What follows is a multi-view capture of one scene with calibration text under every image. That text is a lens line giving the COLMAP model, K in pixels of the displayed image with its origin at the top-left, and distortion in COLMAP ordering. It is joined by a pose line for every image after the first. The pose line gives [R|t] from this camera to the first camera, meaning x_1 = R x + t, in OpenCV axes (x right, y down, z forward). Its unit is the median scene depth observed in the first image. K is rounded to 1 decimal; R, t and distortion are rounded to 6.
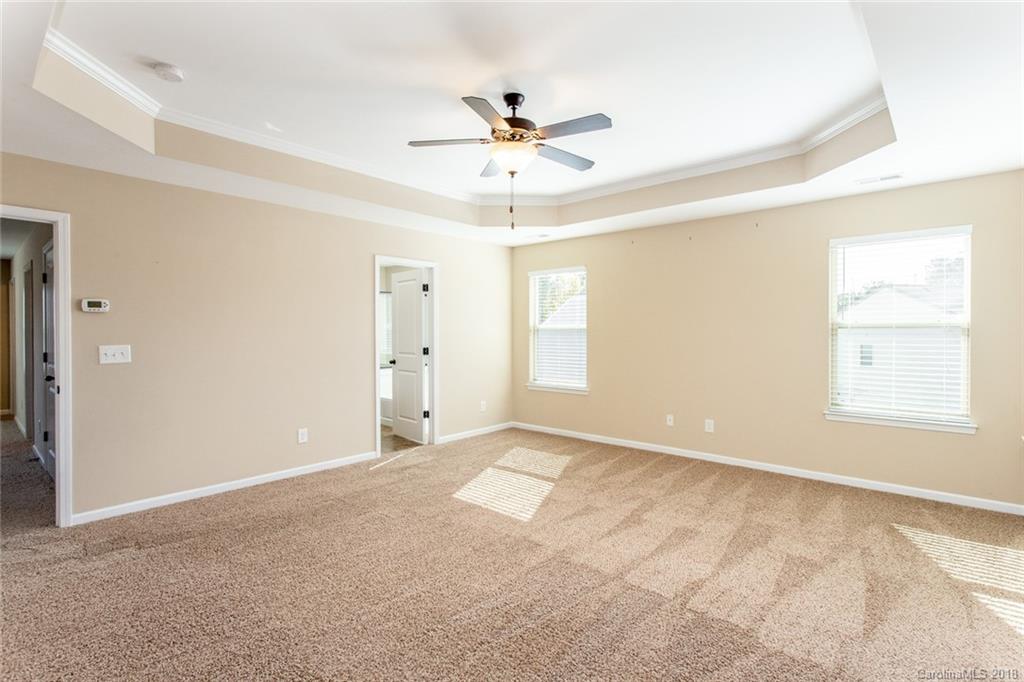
lens RADIAL K [[487.6, 0, 515.3], [0, 487.6, 333.6], [0, 0, 1]] dist [-0.023419, 0.000125]
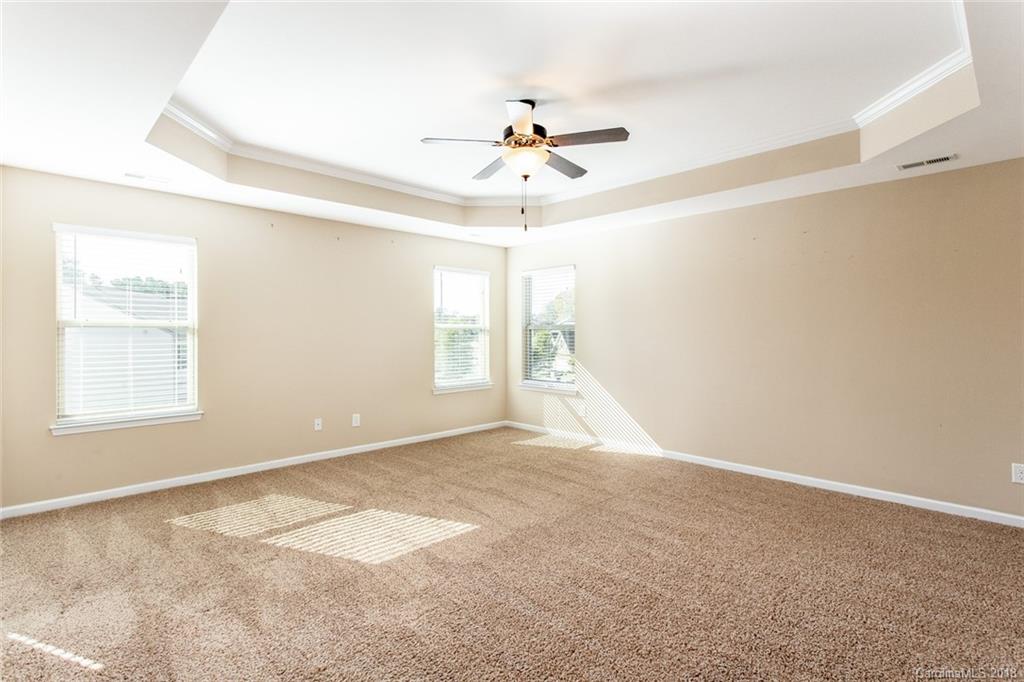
lens RADIAL K [[488.4, 0, 509.2], [0, 488.4, 335.0], [0, 0, 1]] dist [0.002440, 0.000853]
pose [[0.086062, -0.007838, 0.996259, -0.721482], [0.004994, 0.999960, 0.007436, -0.002081], [-0.996277, 0.004336, 0.086097, 0.657106]]
